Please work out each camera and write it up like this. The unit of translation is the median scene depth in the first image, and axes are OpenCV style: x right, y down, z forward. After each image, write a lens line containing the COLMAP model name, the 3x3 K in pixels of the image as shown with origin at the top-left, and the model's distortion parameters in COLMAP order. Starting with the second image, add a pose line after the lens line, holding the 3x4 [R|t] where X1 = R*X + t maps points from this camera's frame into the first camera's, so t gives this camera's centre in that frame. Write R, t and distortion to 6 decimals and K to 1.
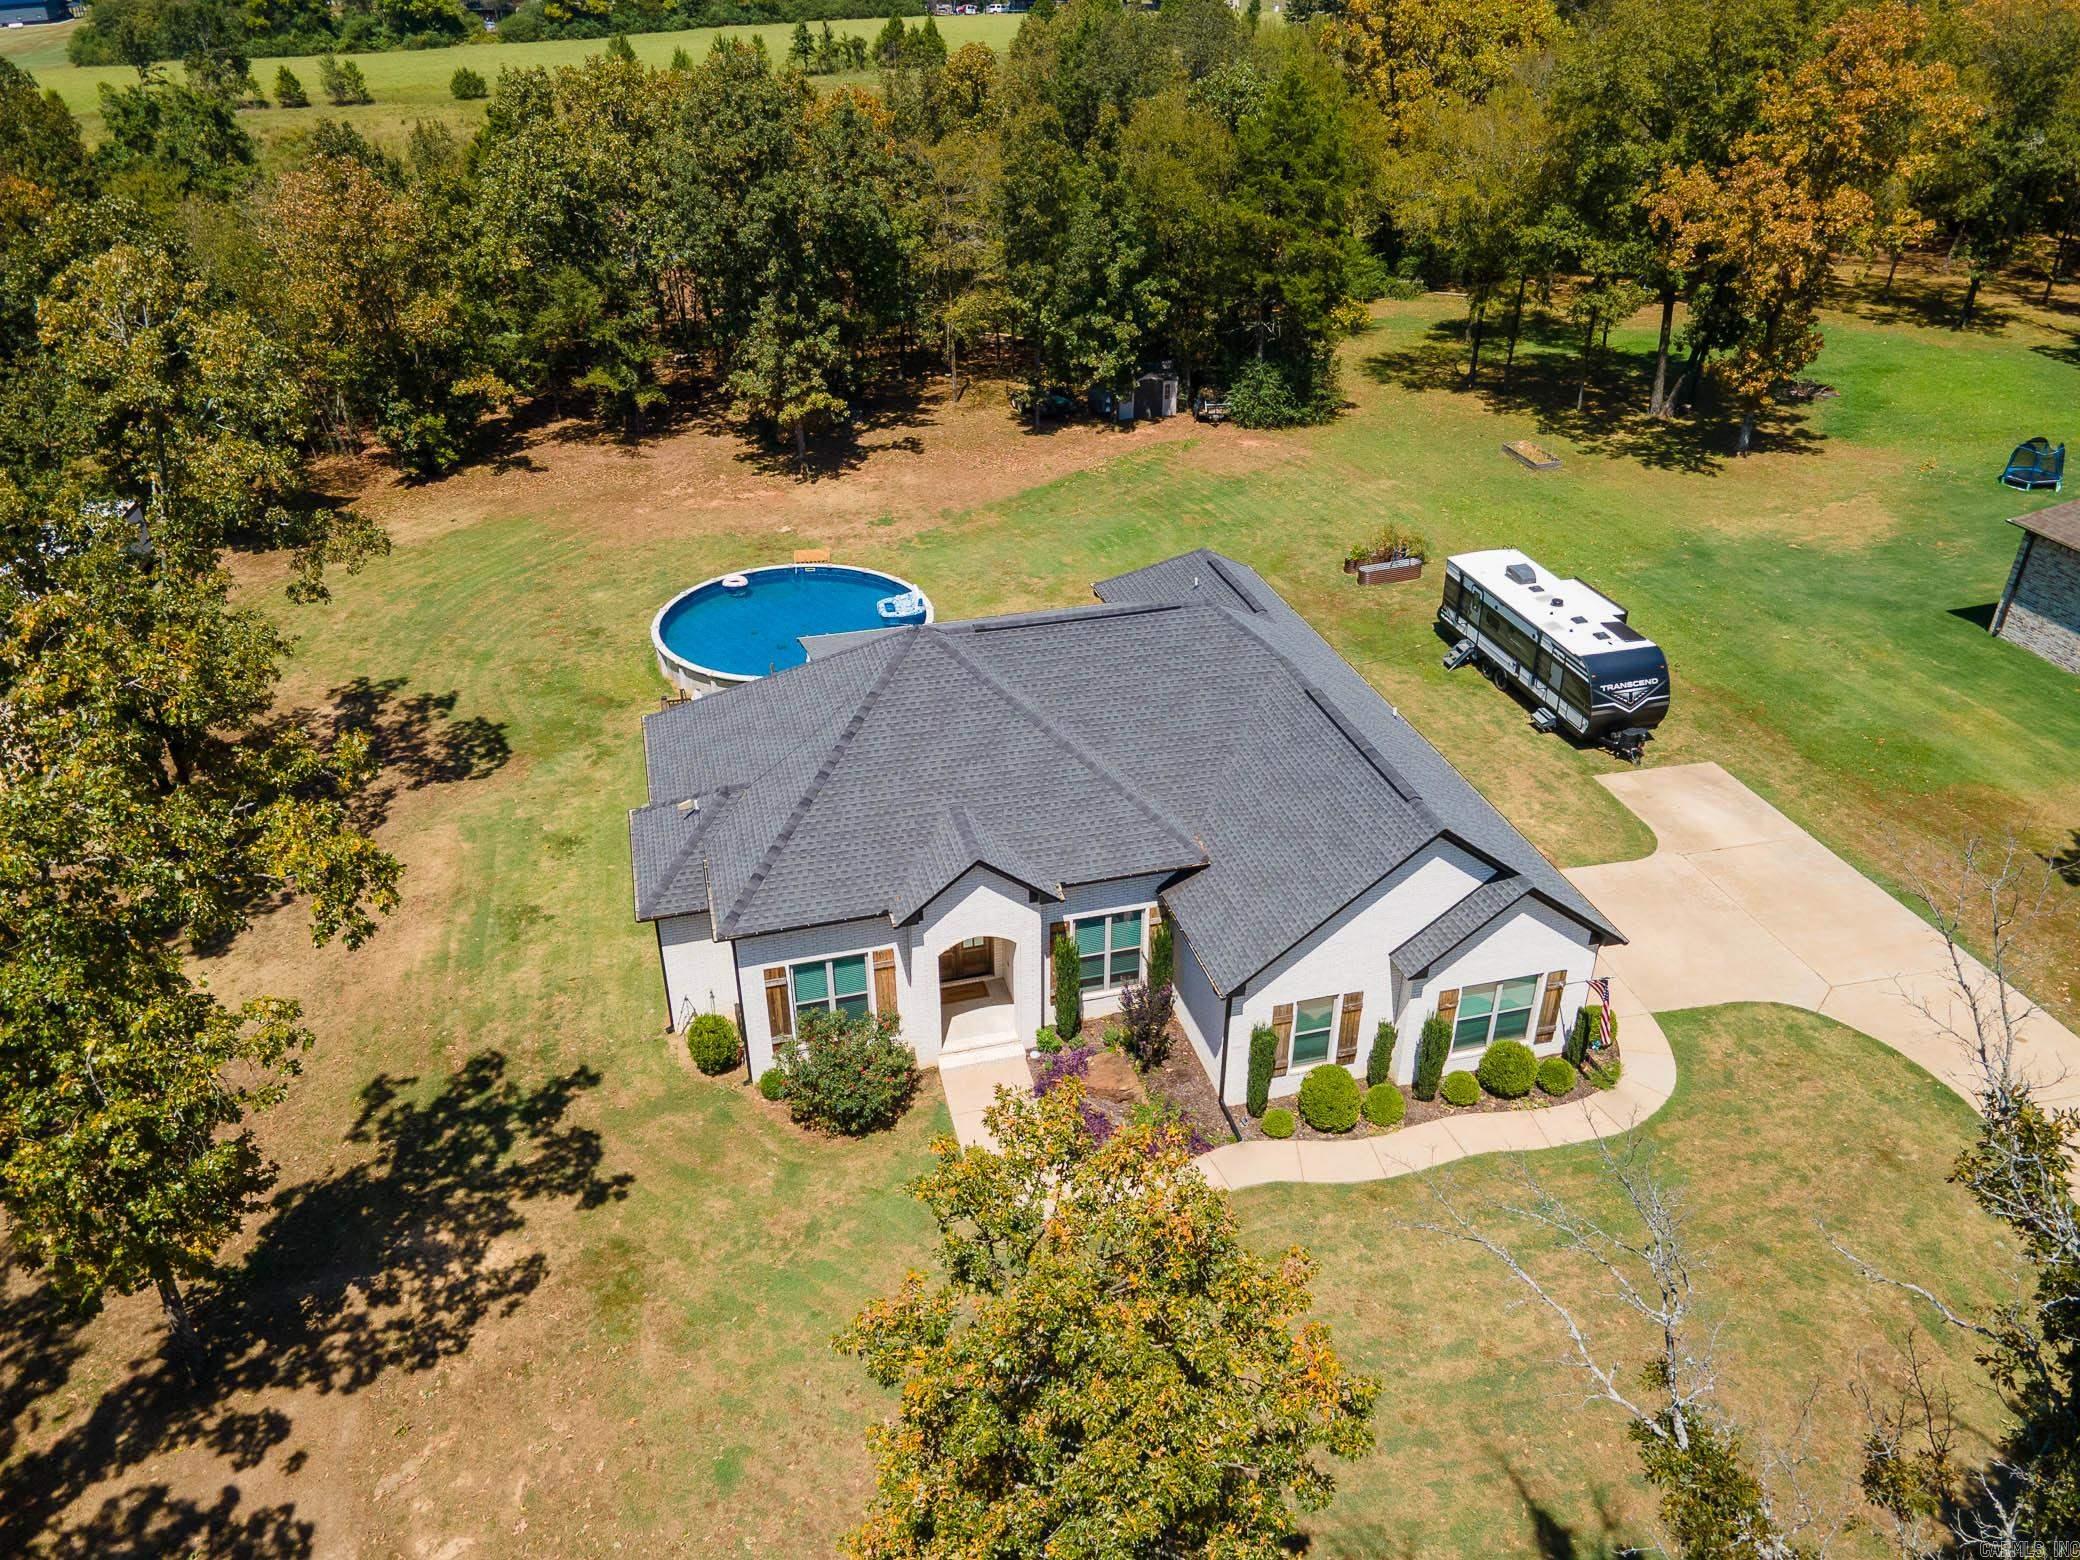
lens RADIAL K [[1519.8, 0, 1028.4], [0, 1519.8, 779.9], [0, 0, 1]] dist [0.049835, 0.001543]
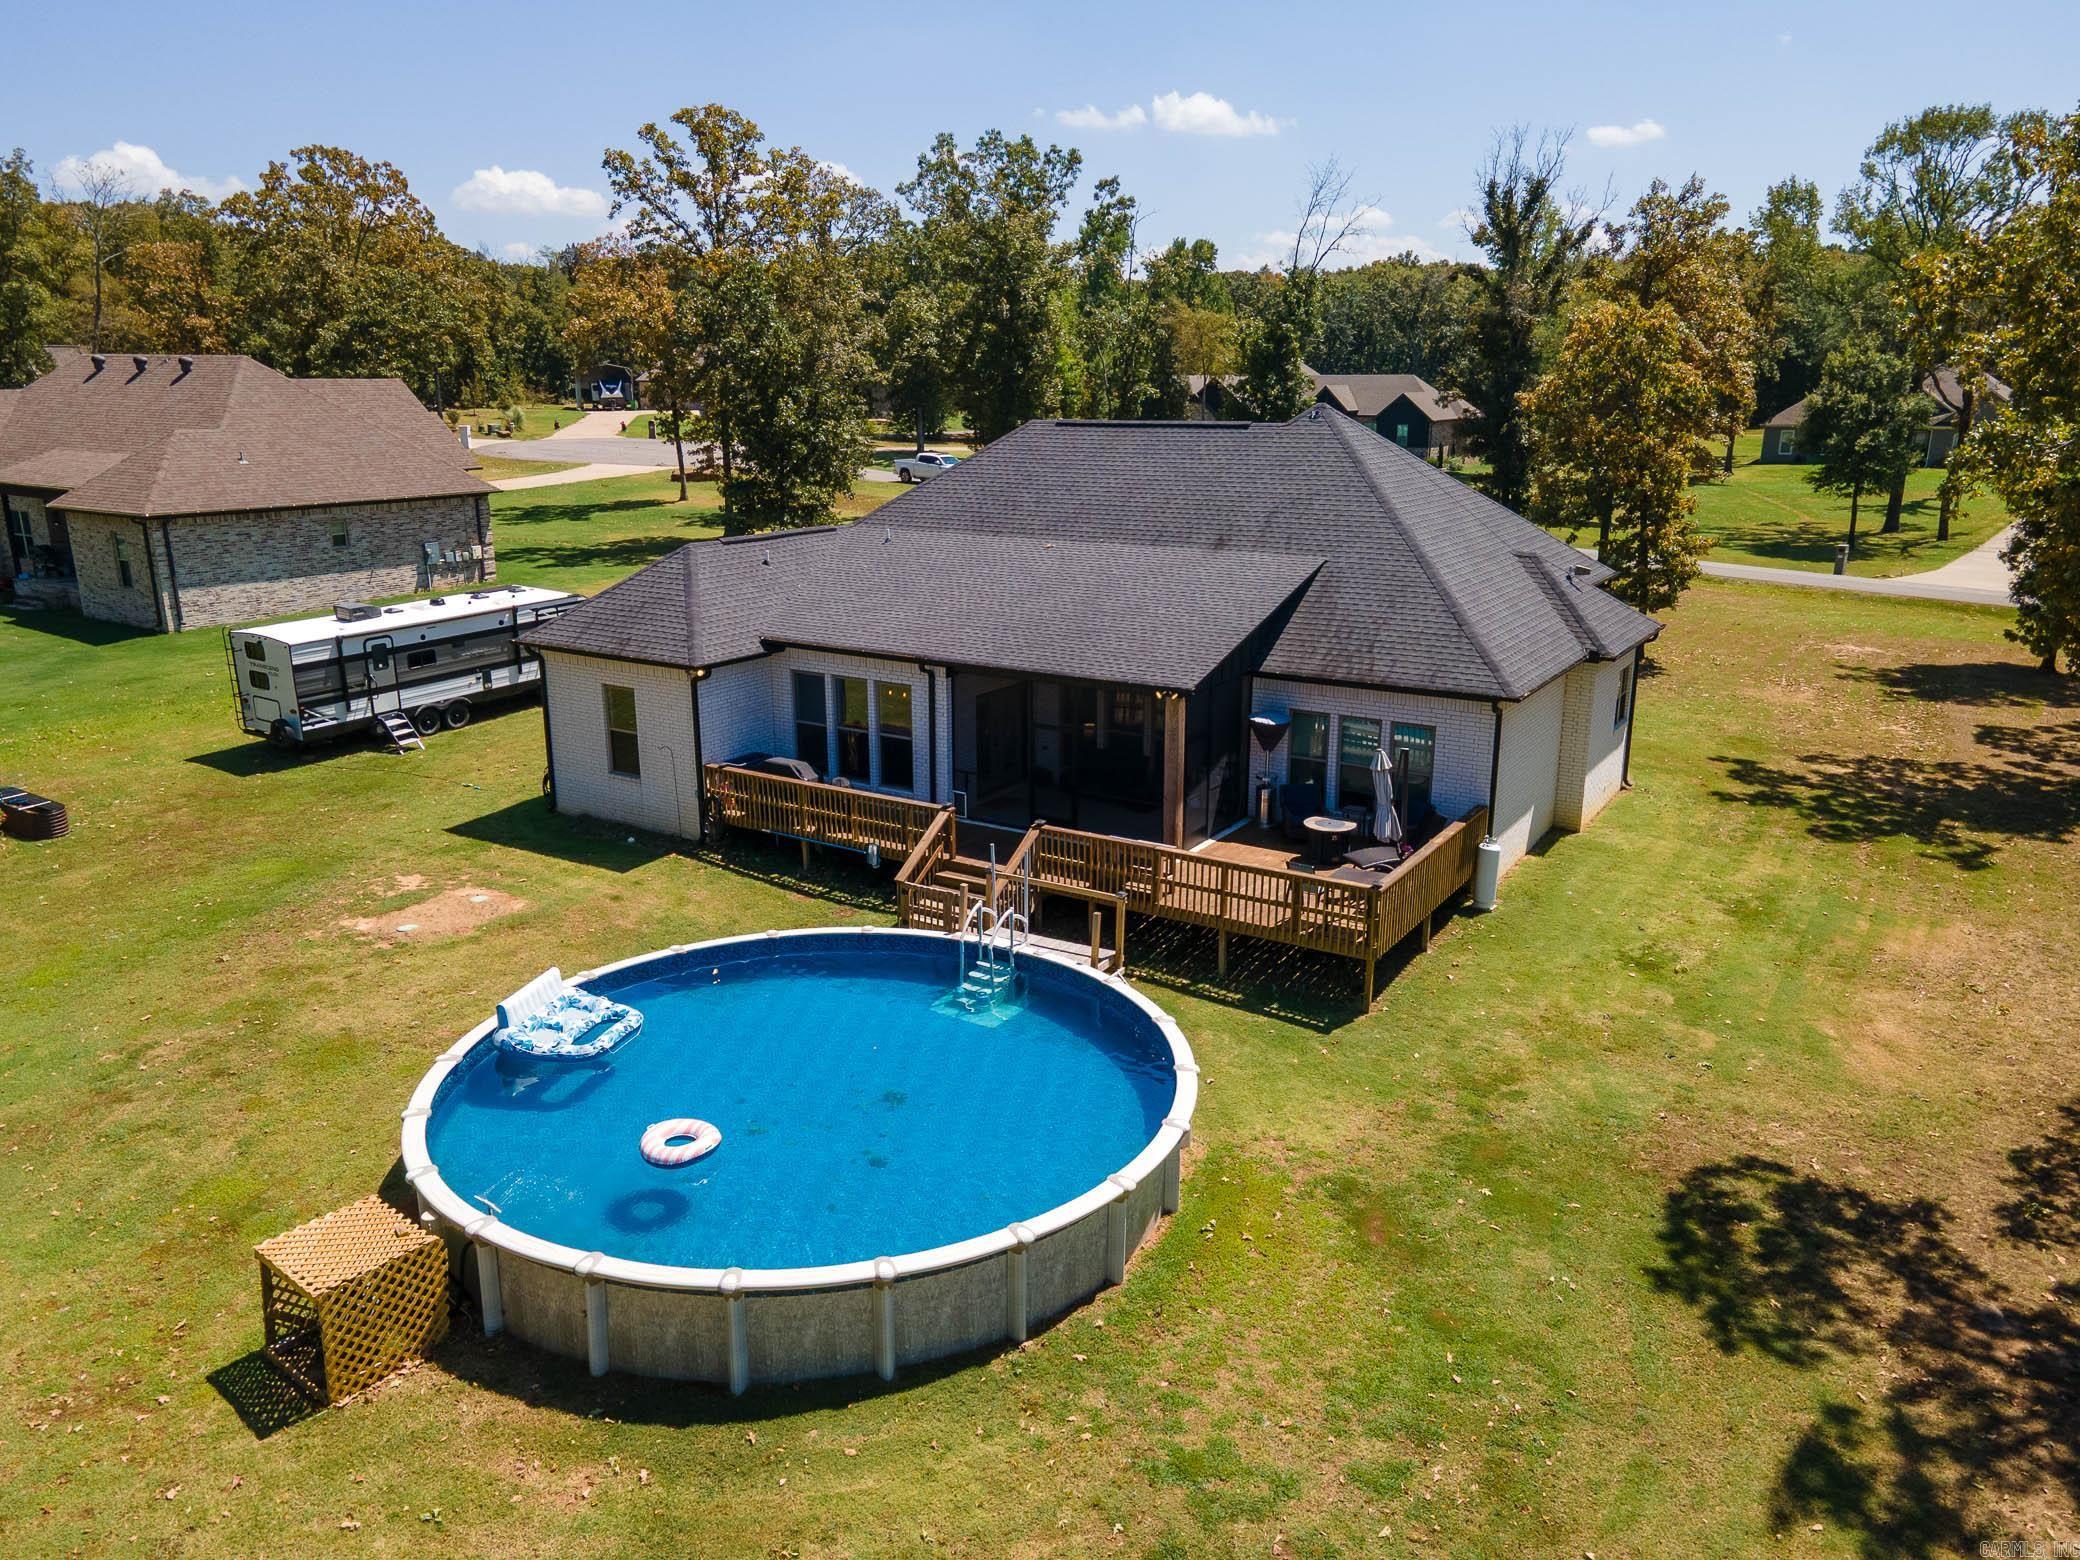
lens RADIAL K [[1519.8, 0, 1028.4], [0, 1519.8, 779.9], [0, 0, 1]] dist [0.049835, 0.001543]
pose [[-0.673606, -0.186695, 0.715122, -0.697650], [0.384510, 0.737798, 0.554803, -0.543330], [-0.631194, 0.648690, -0.425199, 1.708394]]
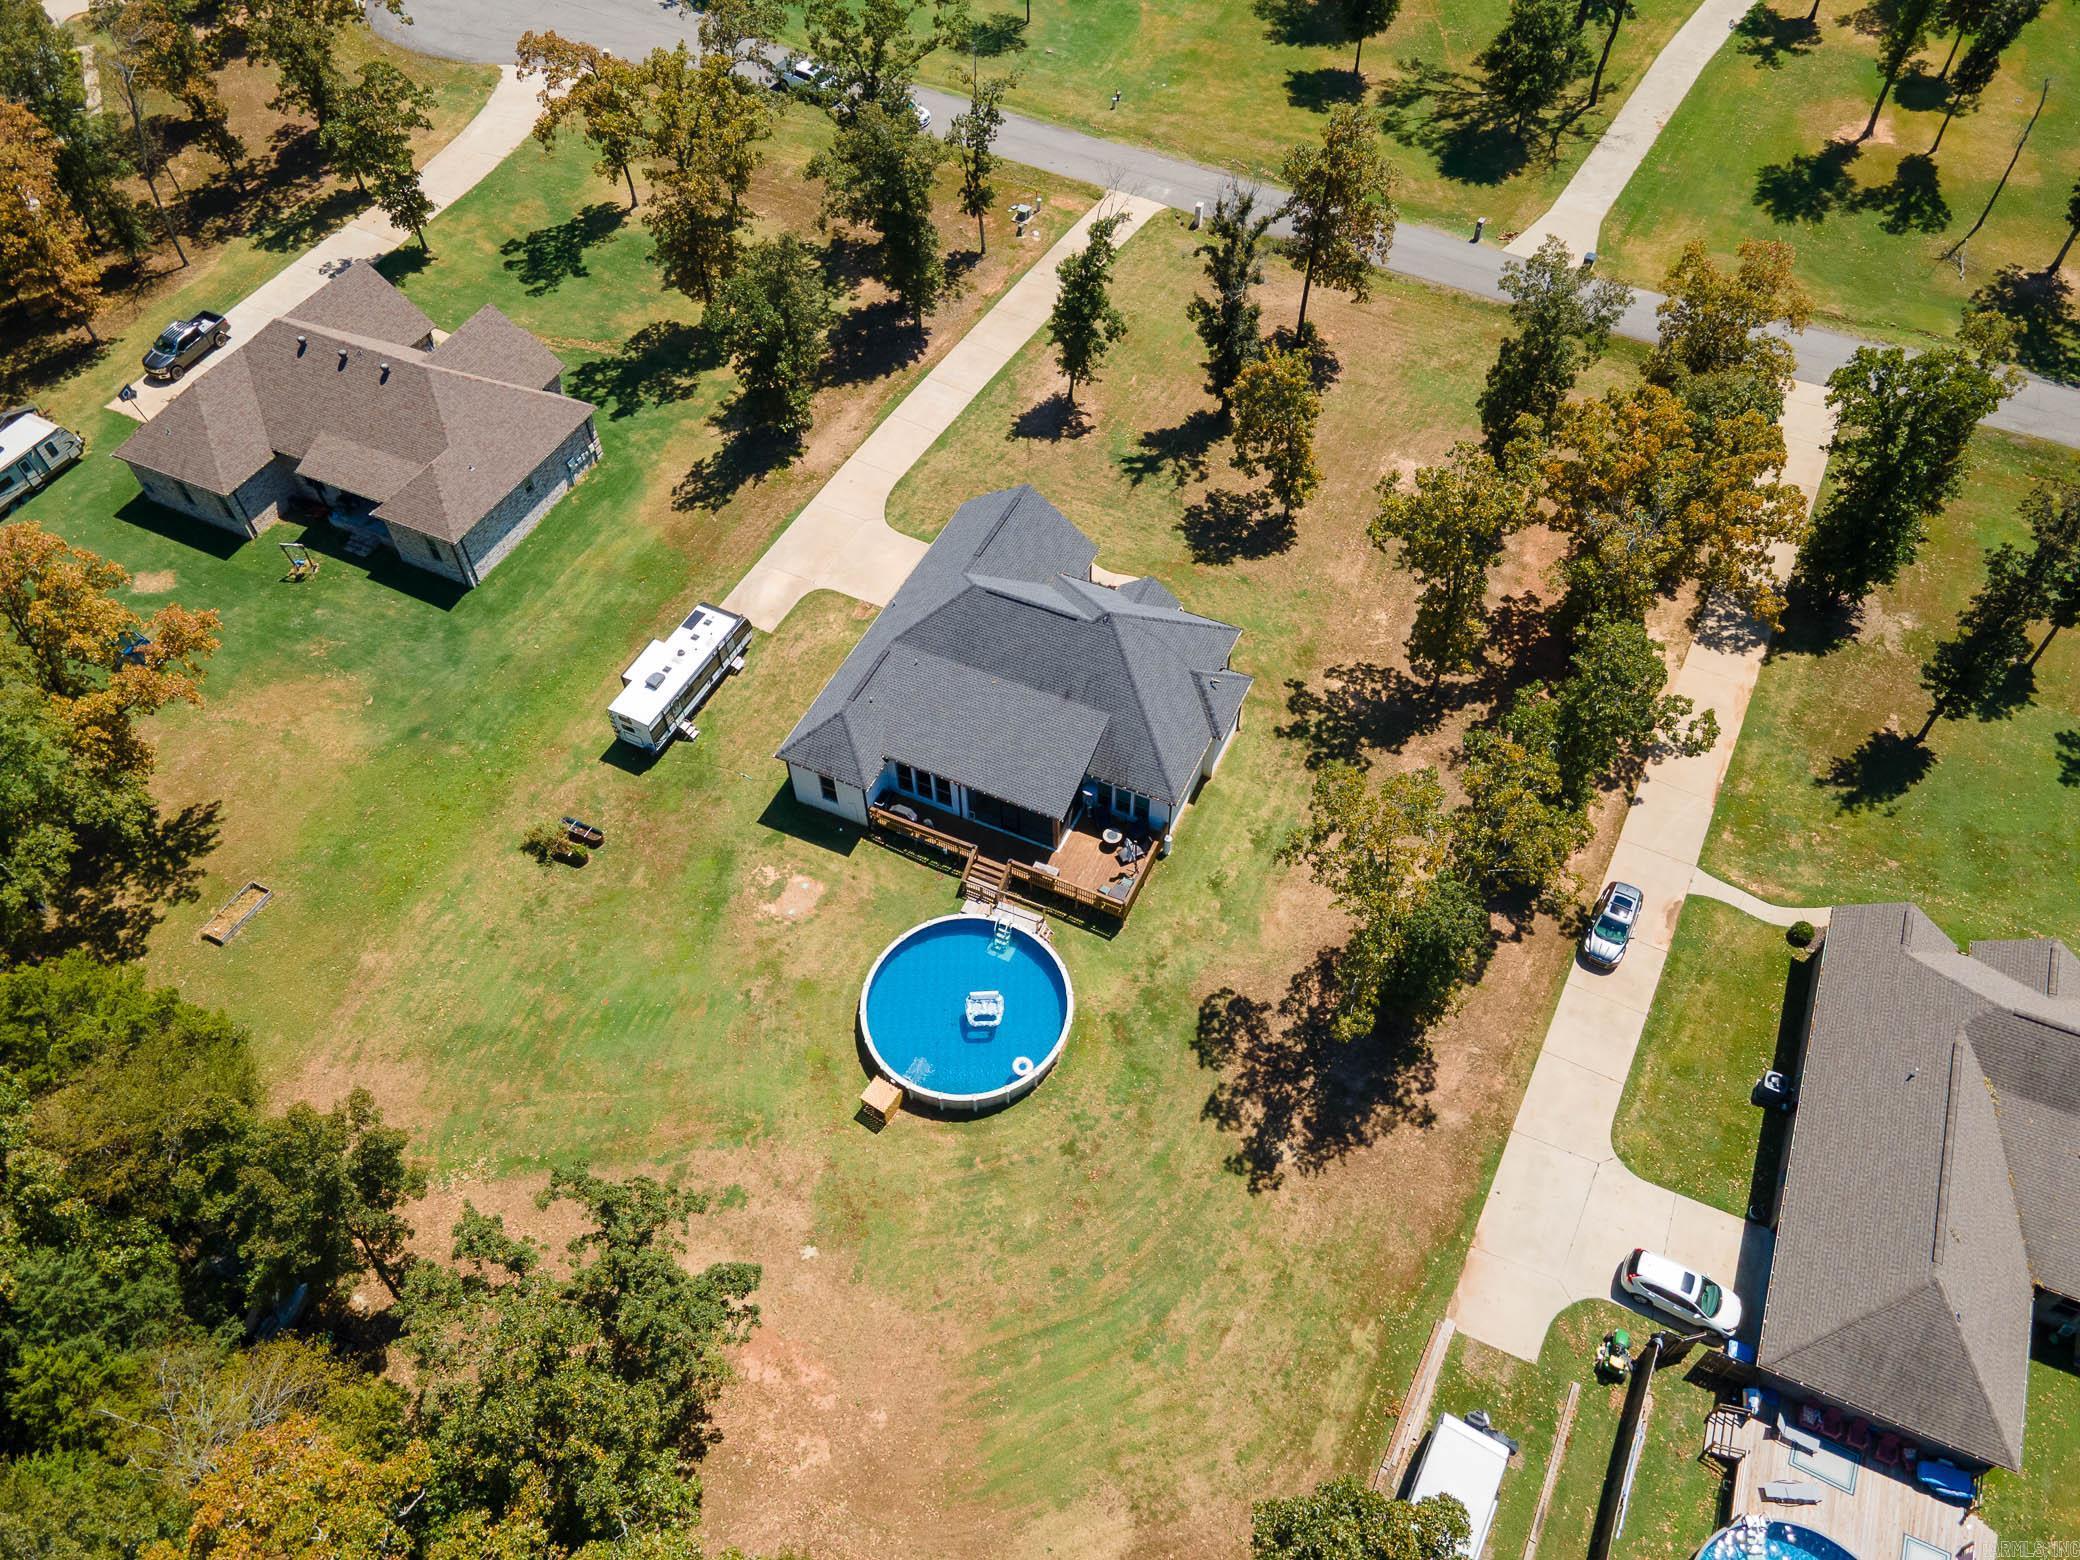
lens RADIAL K [[1521.7, 0, 1012.7], [0, 1521.7, 757.8], [0, 0, 1]] dist [0.060235, 0.002049]
pose [[-0.761374, -0.479541, 0.436292, -1.031903], [0.357715, 0.250518, 0.899600, -2.086280], [-0.540694, 0.841000, -0.019199, 1.307982]]
